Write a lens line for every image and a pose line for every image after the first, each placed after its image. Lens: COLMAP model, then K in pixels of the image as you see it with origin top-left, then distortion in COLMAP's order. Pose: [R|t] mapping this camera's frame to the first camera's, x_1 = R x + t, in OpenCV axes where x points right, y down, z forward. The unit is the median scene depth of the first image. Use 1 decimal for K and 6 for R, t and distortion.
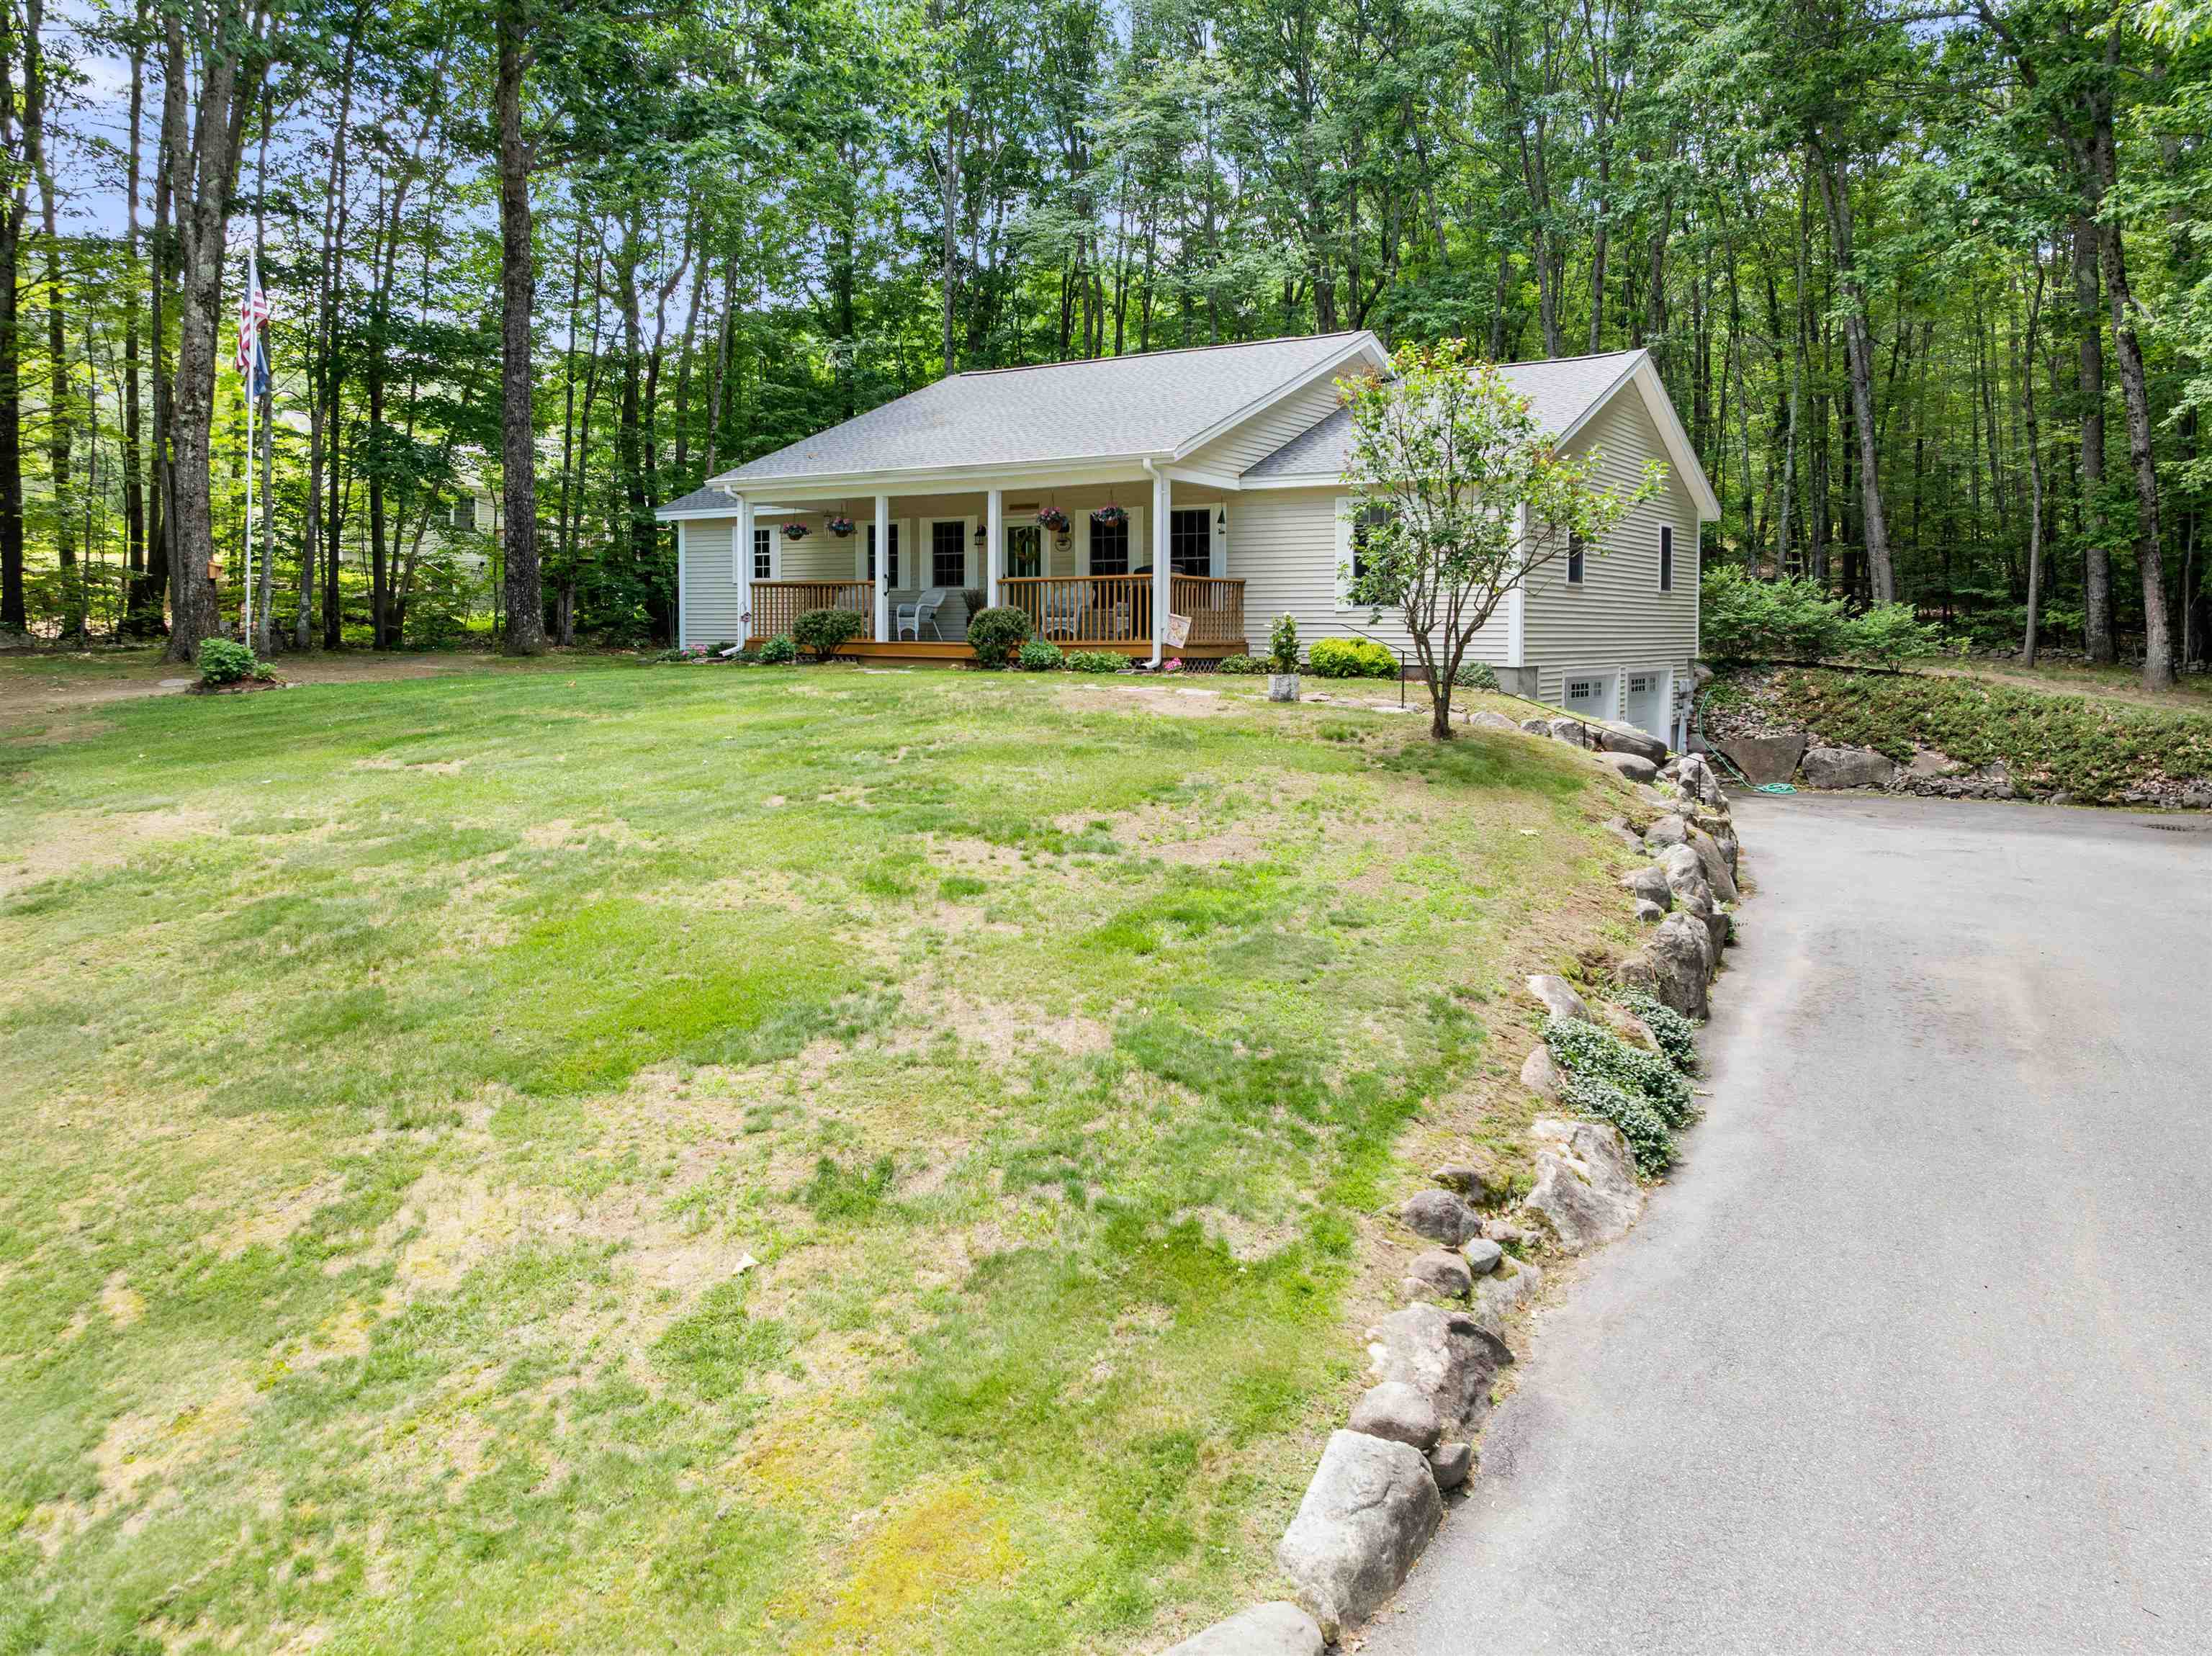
lens RADIAL K [[1579.2, 0, 1133.4], [0, 1579.2, 625.9], [0, 0, 1]] dist [-0.052177, 0.018784]
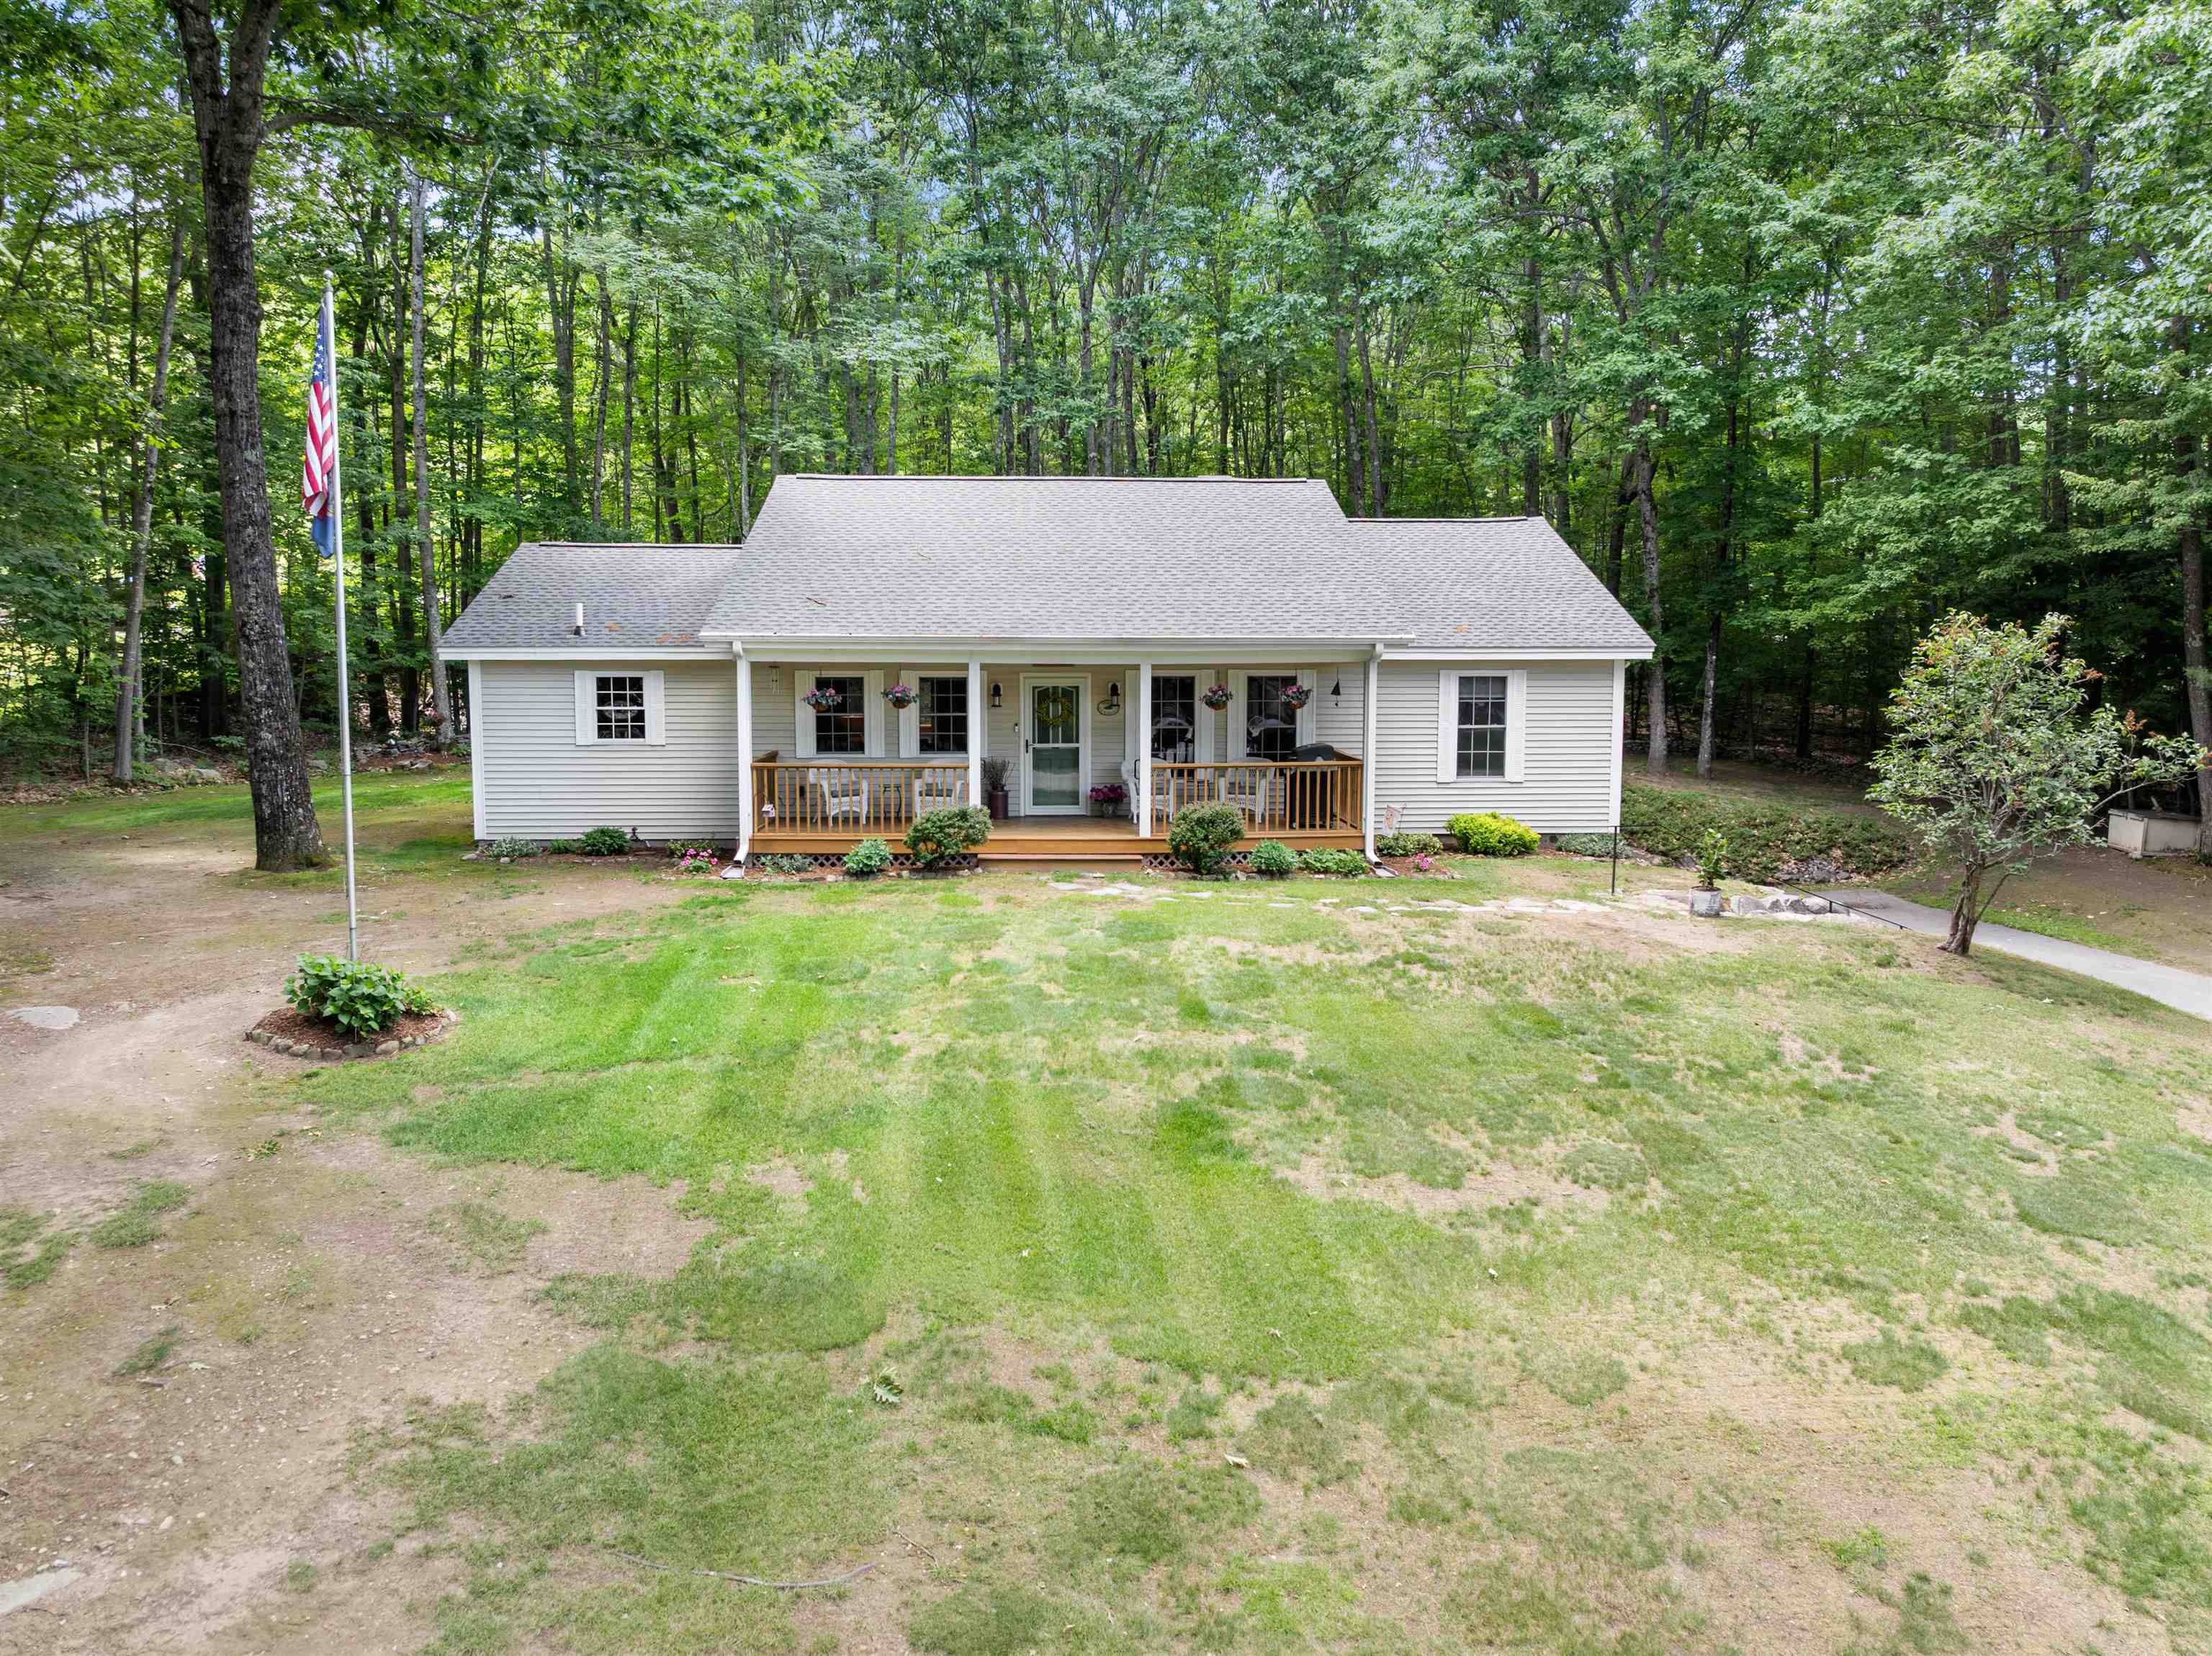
lens RADIAL K [[1579.2, 0, 1084.0], [0, 1579.2, 754.0], [0, 0, 1]] dist [-0.052177, 0.018784]
pose [[0.800214, -0.048737, 0.597731, -0.579946], [-0.001445, 0.996533, 0.083189, -0.097906], [-0.599713, -0.067433, 0.797369, 0.287380]]
